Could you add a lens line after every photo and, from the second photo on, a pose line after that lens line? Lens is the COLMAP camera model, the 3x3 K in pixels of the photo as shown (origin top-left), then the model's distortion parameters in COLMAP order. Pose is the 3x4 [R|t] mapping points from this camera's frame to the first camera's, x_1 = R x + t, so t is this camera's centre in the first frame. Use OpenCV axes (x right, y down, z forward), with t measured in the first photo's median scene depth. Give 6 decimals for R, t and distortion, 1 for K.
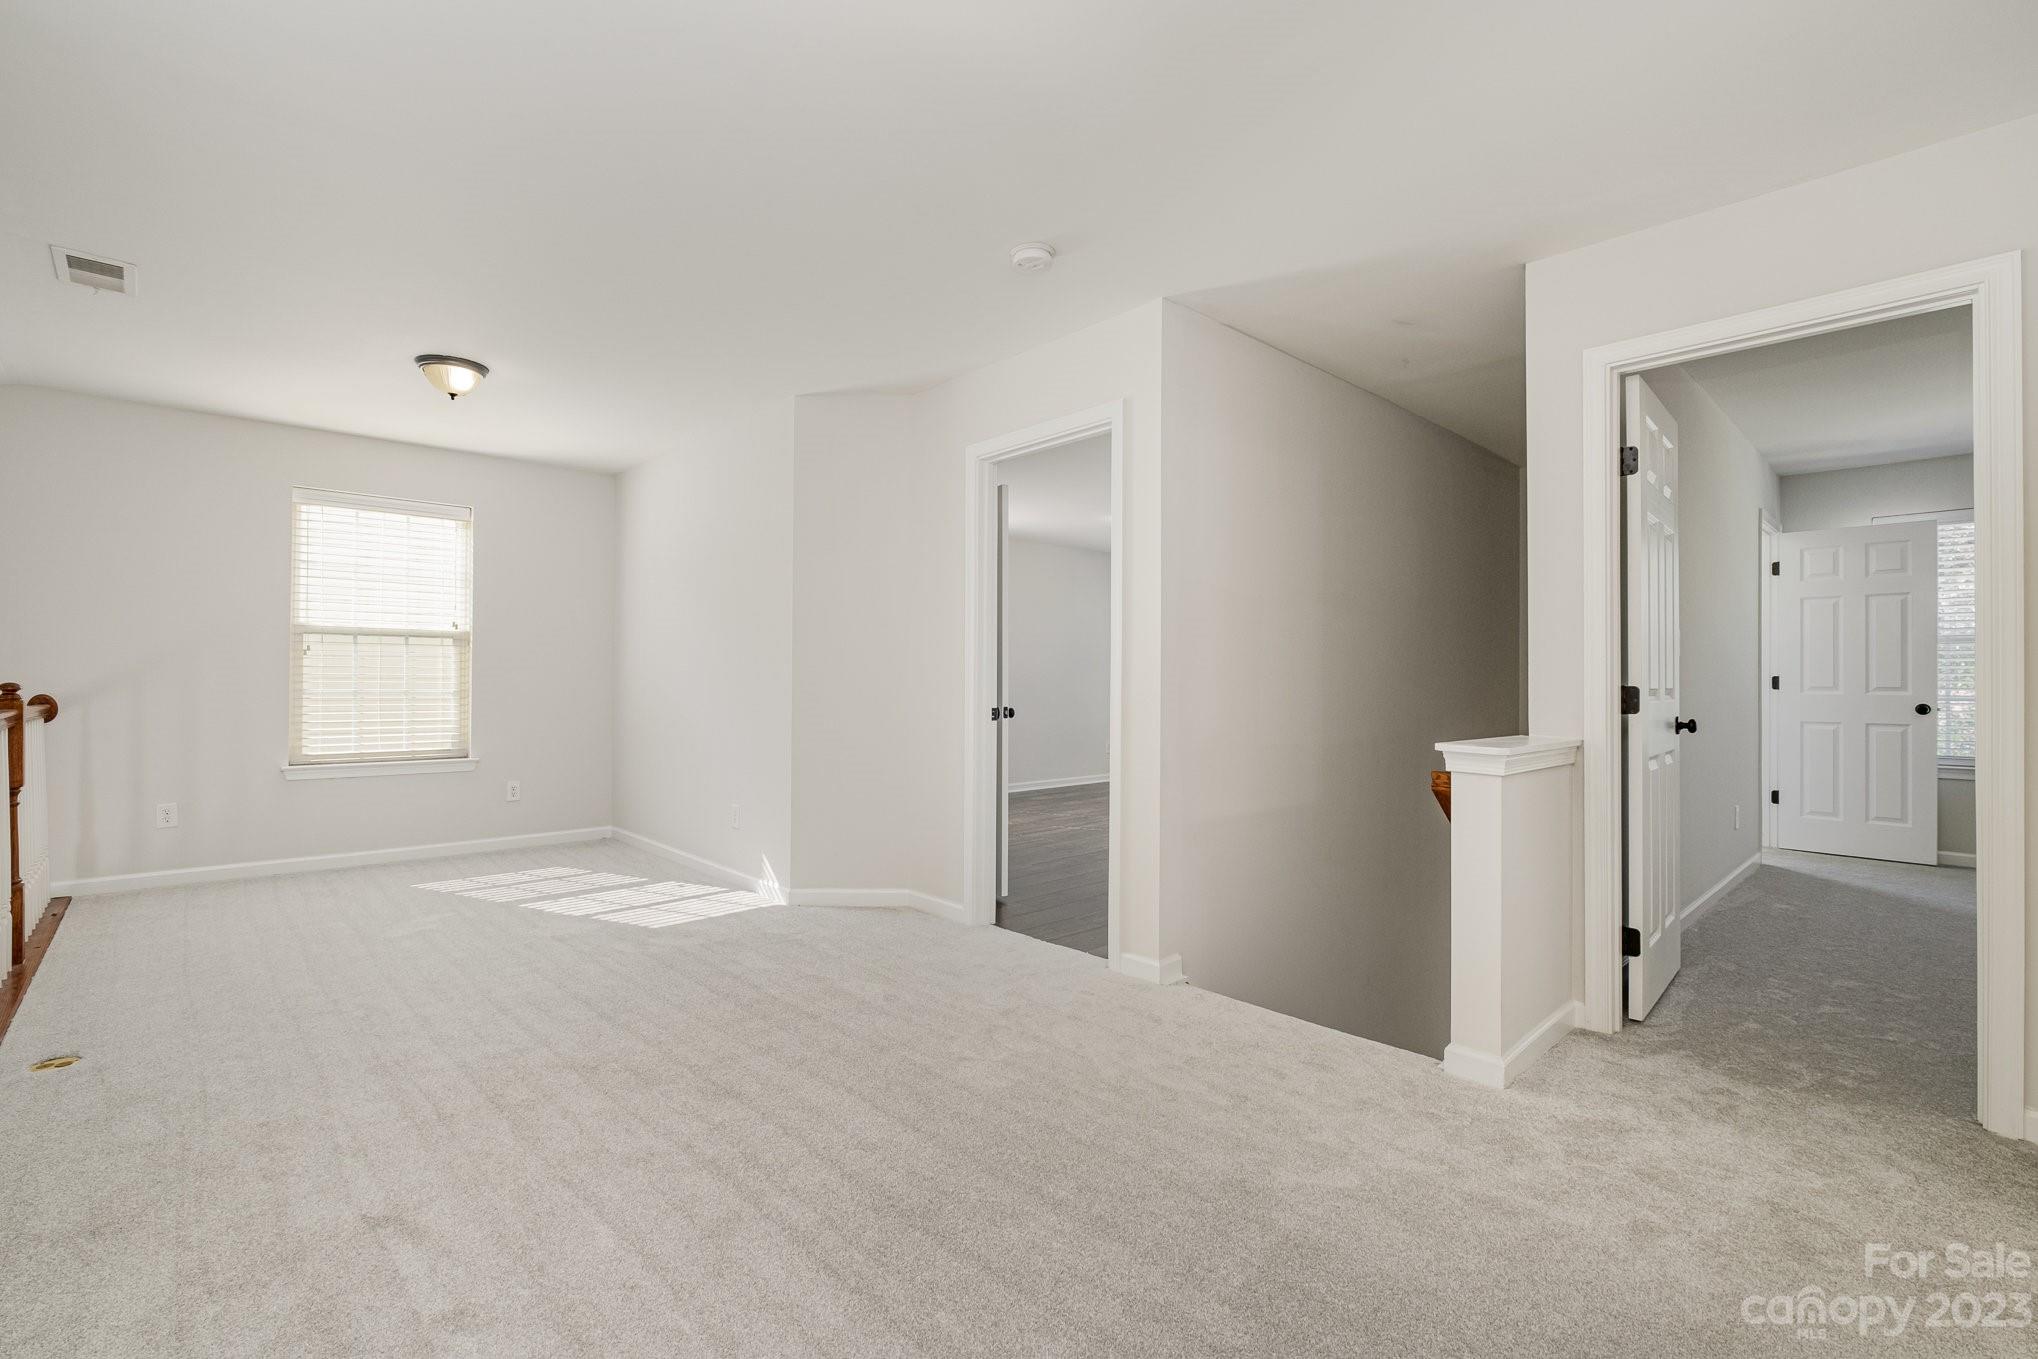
lens RADIAL K [[882.2, 0, 1019.0], [0, 882.2, 679.5], [0, 0, 1]] dist [-0.000095, -0.000005]
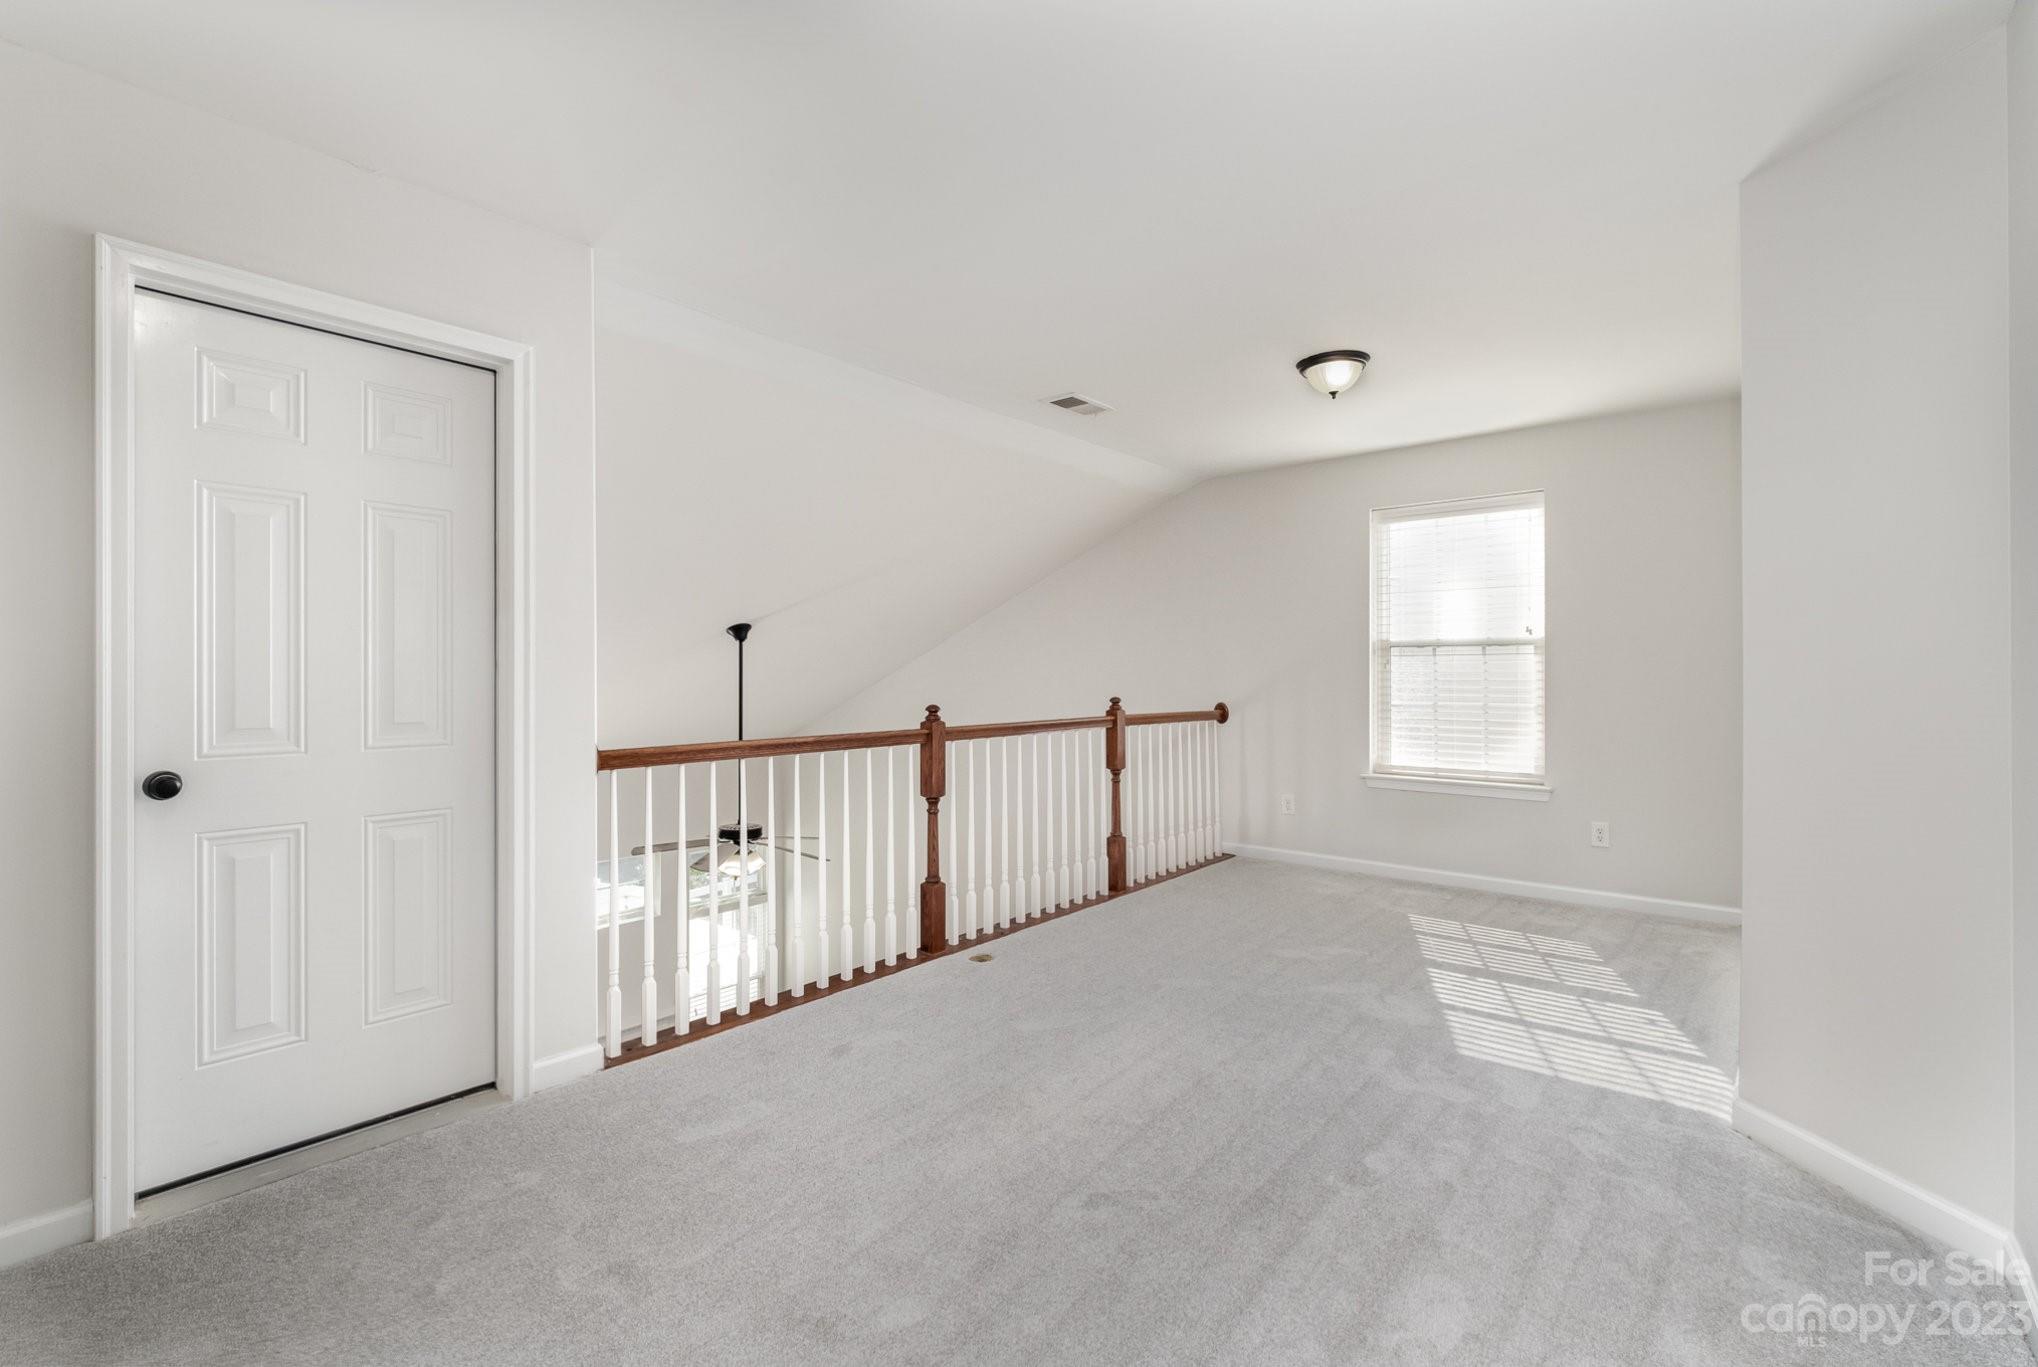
lens RADIAL K [[925.3, 0, 1016.0], [0, 925.3, 674.7], [0, 0, 1]] dist [0.001090, 0.000209]
pose [[0.106279, -0.002884, -0.994332, 0.230102], [0.003606, 0.999990, -0.002515, -0.019729], [0.994330, -0.003319, 0.106288, 0.443155]]
